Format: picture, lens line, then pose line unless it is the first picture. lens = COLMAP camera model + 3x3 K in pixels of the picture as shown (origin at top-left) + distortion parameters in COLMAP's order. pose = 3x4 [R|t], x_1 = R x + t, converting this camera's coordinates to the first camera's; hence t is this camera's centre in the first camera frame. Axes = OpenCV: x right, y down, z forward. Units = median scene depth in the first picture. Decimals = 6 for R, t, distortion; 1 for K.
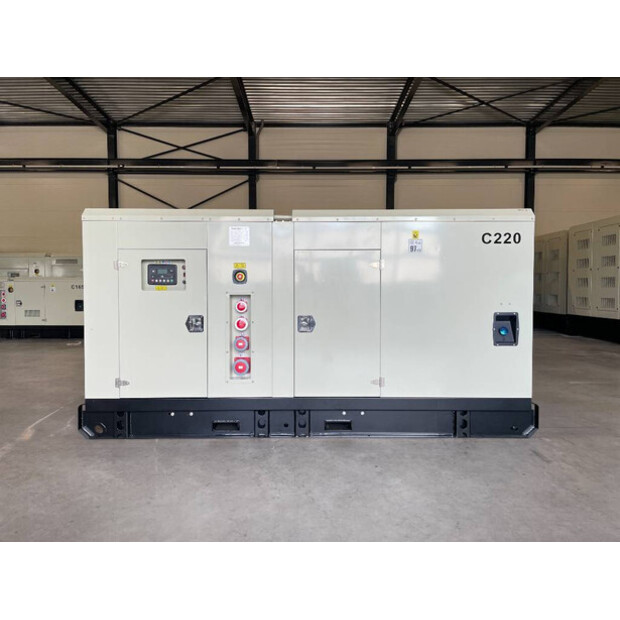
lens RADIAL K [[475.3, 0, 310.3], [0, 475.3, 310.1], [0, 0, 1]] dist [0.033261, -0.023159]
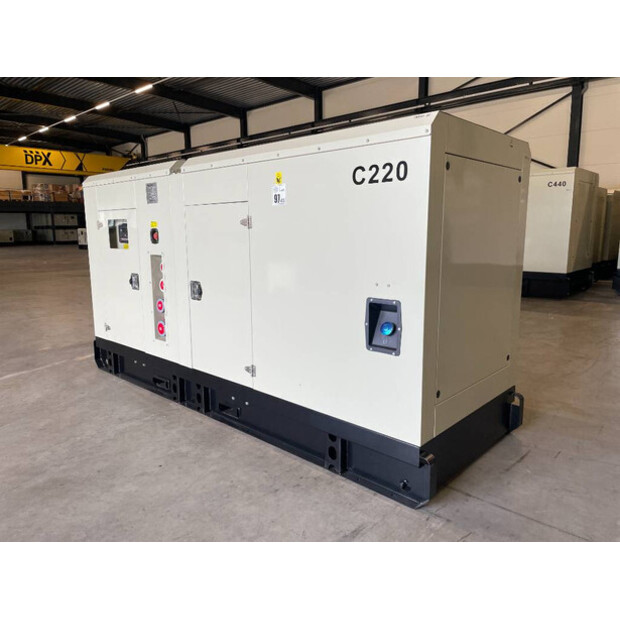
lens RADIAL K [[475.3, 0, 311.5], [0, 475.3, 308.1], [0, 0, 1]] dist [0.033261, -0.023159]
pose [[0.723550, 0.108836, -0.681638, 0.758283], [-0.024562, 0.990926, 0.132148, -0.061550], [0.689835, -0.078873, 0.719658, 0.507039]]
